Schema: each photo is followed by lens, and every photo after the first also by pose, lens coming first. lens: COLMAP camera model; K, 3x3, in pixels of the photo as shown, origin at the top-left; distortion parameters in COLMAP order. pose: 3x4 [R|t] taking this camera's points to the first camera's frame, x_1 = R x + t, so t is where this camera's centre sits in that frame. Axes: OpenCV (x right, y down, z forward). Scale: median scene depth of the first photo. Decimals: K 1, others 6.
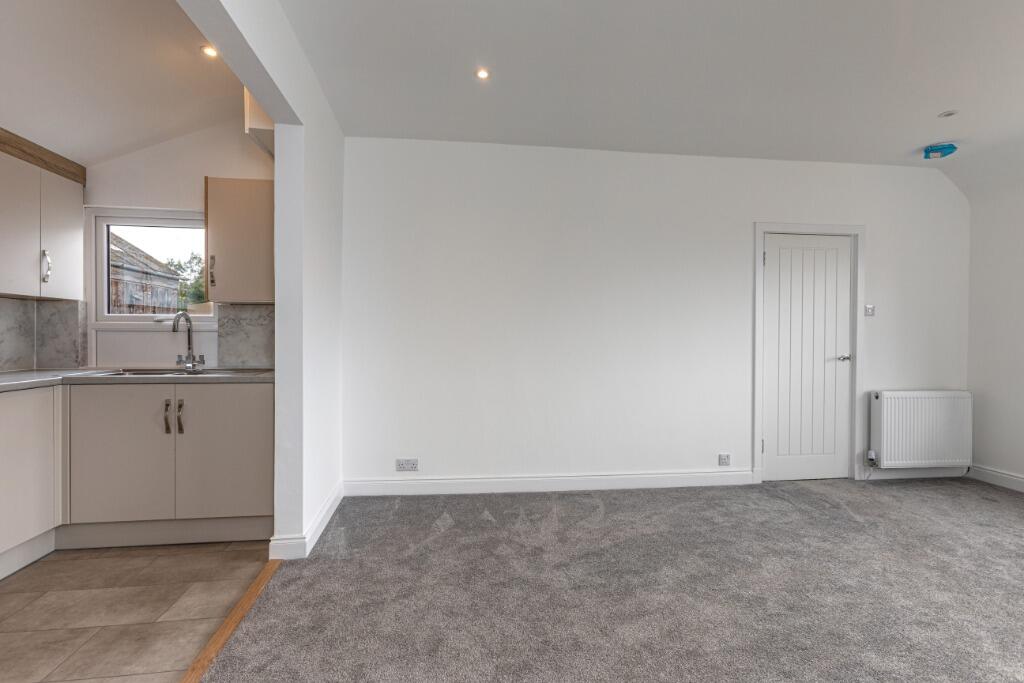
lens RADIAL K [[482.8, 0, 512.3], [0, 482.8, 338.4], [0, 0, 1]] dist [0.000972, 0.000735]
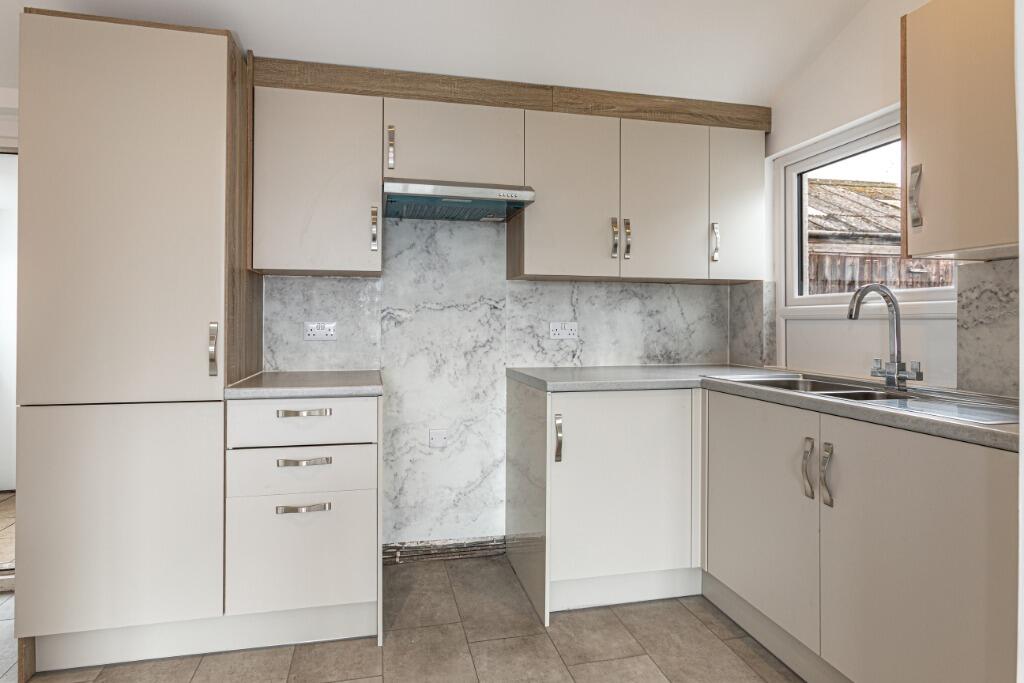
lens RADIAL K [[482.8, 0, 489.0], [0, 482.8, 320.0], [0, 0, 1]] dist [0.000972, 0.000735]
pose [[0.050692, -0.008693, -0.998676, -0.142424], [-0.008091, 0.999926, -0.009114, -0.004128], [0.998682, 0.008543, 0.050618, 0.523570]]
